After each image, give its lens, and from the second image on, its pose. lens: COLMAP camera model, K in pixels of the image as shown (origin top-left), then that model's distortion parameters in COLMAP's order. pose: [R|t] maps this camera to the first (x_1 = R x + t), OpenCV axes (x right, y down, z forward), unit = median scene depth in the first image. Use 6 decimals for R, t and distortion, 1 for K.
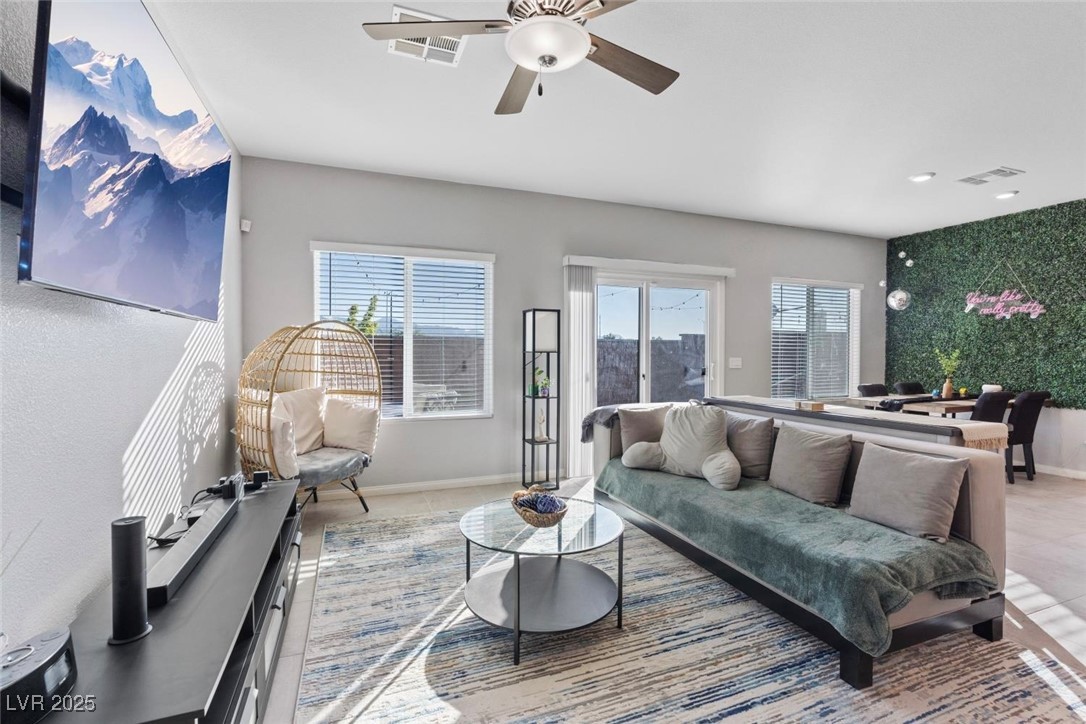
lens RADIAL K [[492.9, 0, 553.1], [0, 492.9, 357.2], [0, 0, 1]] dist [-0.014198, 0.006559]
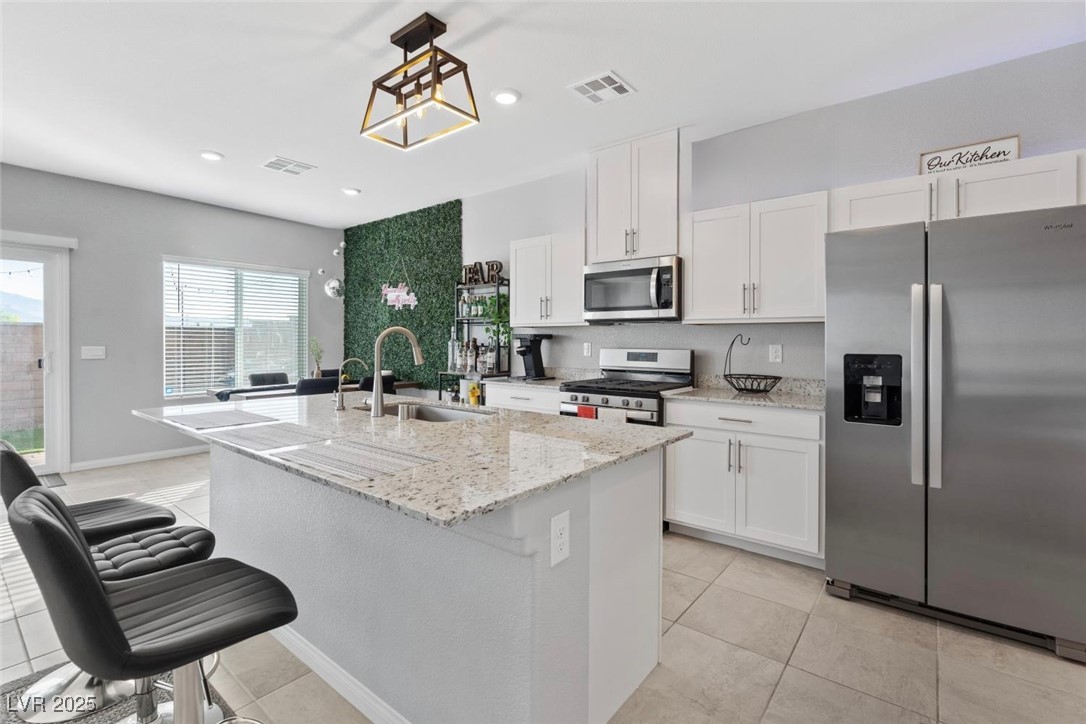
lens RADIAL K [[492.9, 0, 541.9], [0, 492.9, 342.5], [0, 0, 1]] dist [-0.014198, 0.006559]
pose [[0.872214, -0.003599, 0.489111, 0.809344], [0.005895, 0.999978, -0.003153, 0.001914], [-0.489088, 0.005634, 0.872216, -0.141735]]
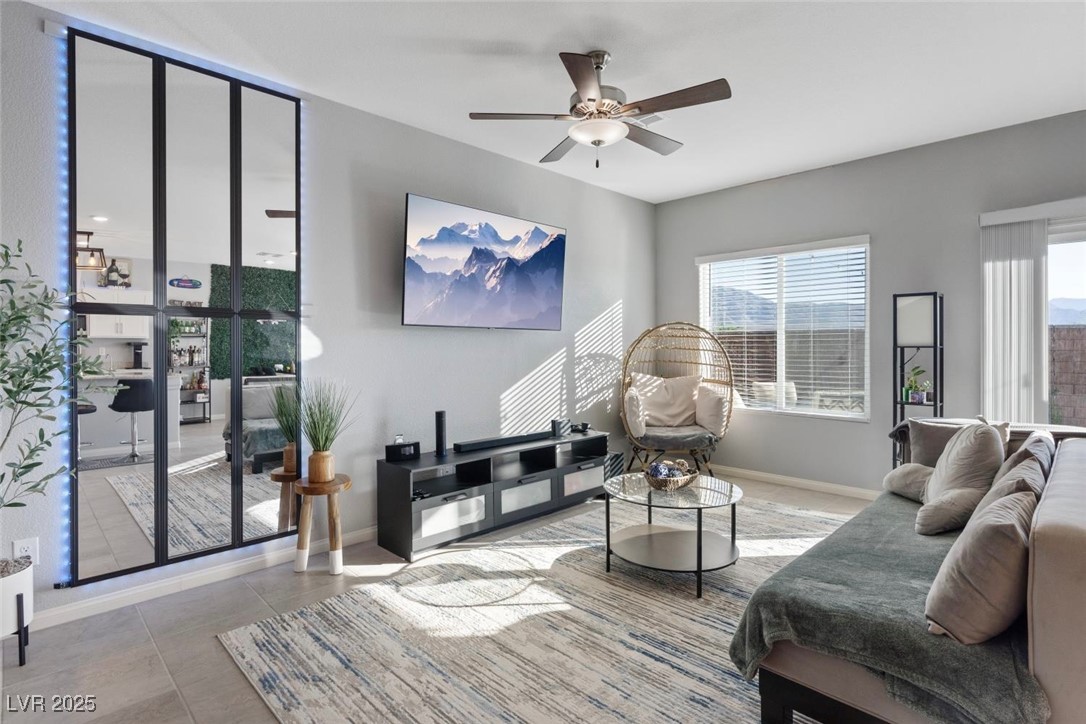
lens RADIAL K [[543.4, 0, 543.1], [0, 543.4, 345.3], [0, 0, 1]] dist [-0.018613, -0.001194]
pose [[0.387551, -0.008344, -0.921811, 0.546038], [-0.004072, 0.999934, -0.010763, -0.000520], [0.921839, 0.007924, 0.387491, 0.098361]]
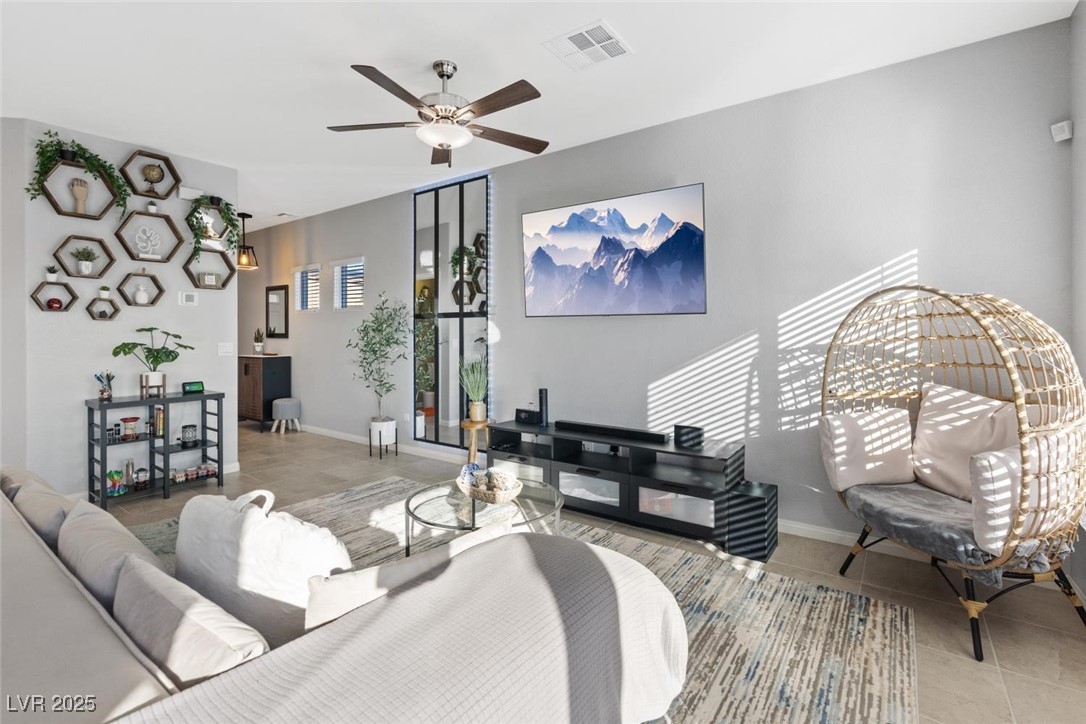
lens RADIAL K [[492.9, 0, 527.5], [0, 492.9, 324.8], [0, 0, 1]] dist [-0.014198, 0.006559]
pose [[-0.855851, -0.008576, -0.517152, 0.225248], [-0.004450, 0.999948, -0.009218, -0.013462], [0.517204, -0.005588, -0.855844, 0.972337]]
